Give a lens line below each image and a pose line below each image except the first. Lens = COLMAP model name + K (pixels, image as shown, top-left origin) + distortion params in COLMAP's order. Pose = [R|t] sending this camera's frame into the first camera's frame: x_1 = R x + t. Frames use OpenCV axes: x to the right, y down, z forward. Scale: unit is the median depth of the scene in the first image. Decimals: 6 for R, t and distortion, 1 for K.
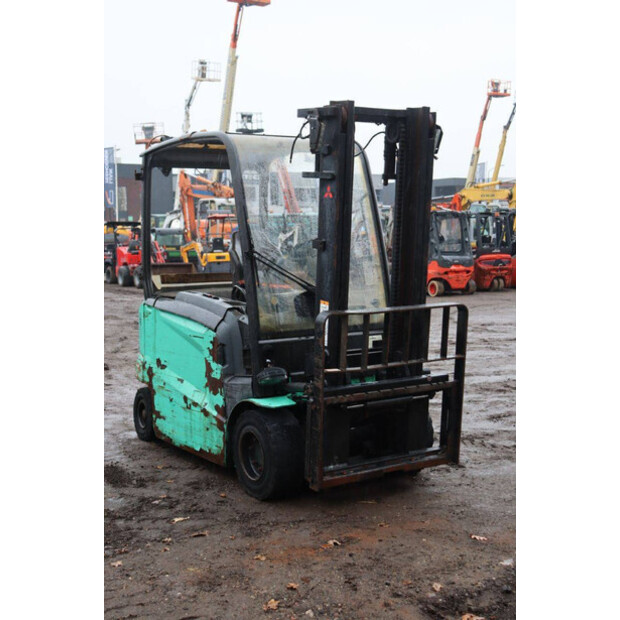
lens RADIAL K [[915.3, 0, 310.0], [0, 915.3, 310.0], [0, 0, 1]] dist [0.131644, 0.058729]
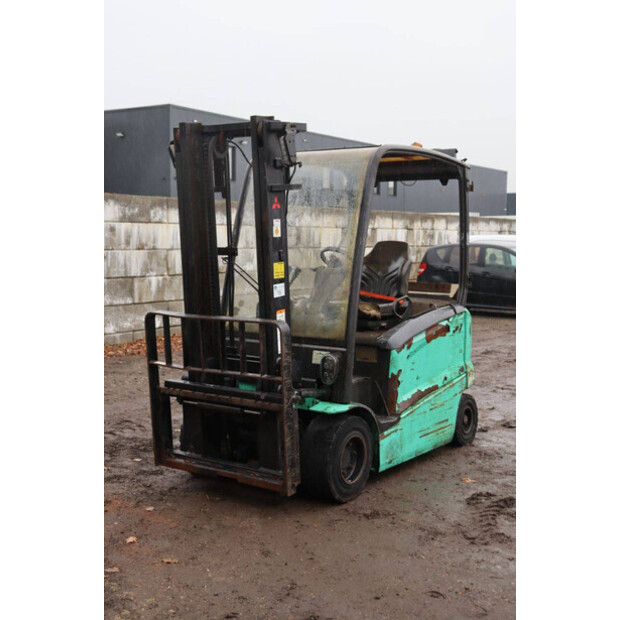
lens RADIAL K [[852.8, 0, 310.0], [0, 852.8, 310.0], [0, 0, 1]] dist [0.055613, 0.001207]
pose [[0.369485, 0.093773, -0.924493, 1.001665], [-0.100524, 0.993090, 0.060555, -0.077310], [0.923783, 0.070560, 0.376359, 0.724620]]
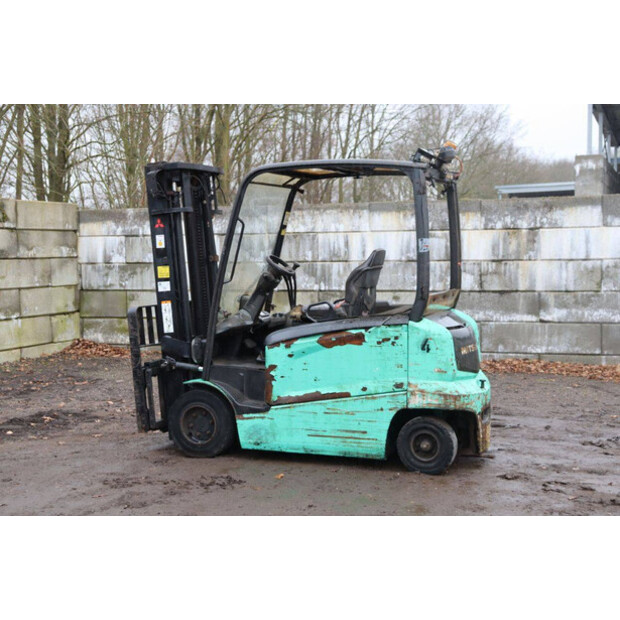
lens RADIAL K [[1016.1, 0, 297.2], [0, 1016.1, 309.0], [0, 0, 1]] dist [0.169062, 0.041145]
pose [[-0.818252, 0.055843, -0.572141, 0.837236], [-0.033275, 0.989001, 0.144119, -0.233655], [0.573896, 0.136964, -0.807394, 2.409826]]
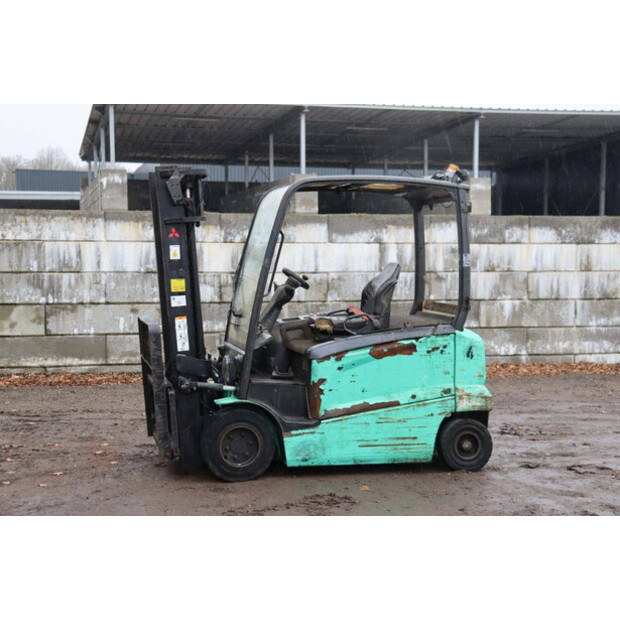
lens RADIAL K [[1034.2, 0, 295.1], [0, 1034.2, 310.7], [0, 0, 1]] dist [0.166956, 0.088635]
pose [[-0.361884, 0.061557, -0.930189, 1.405447], [-0.086612, 0.991281, 0.099296, -0.182805], [0.928191, 0.116499, -0.353397, 1.708926]]
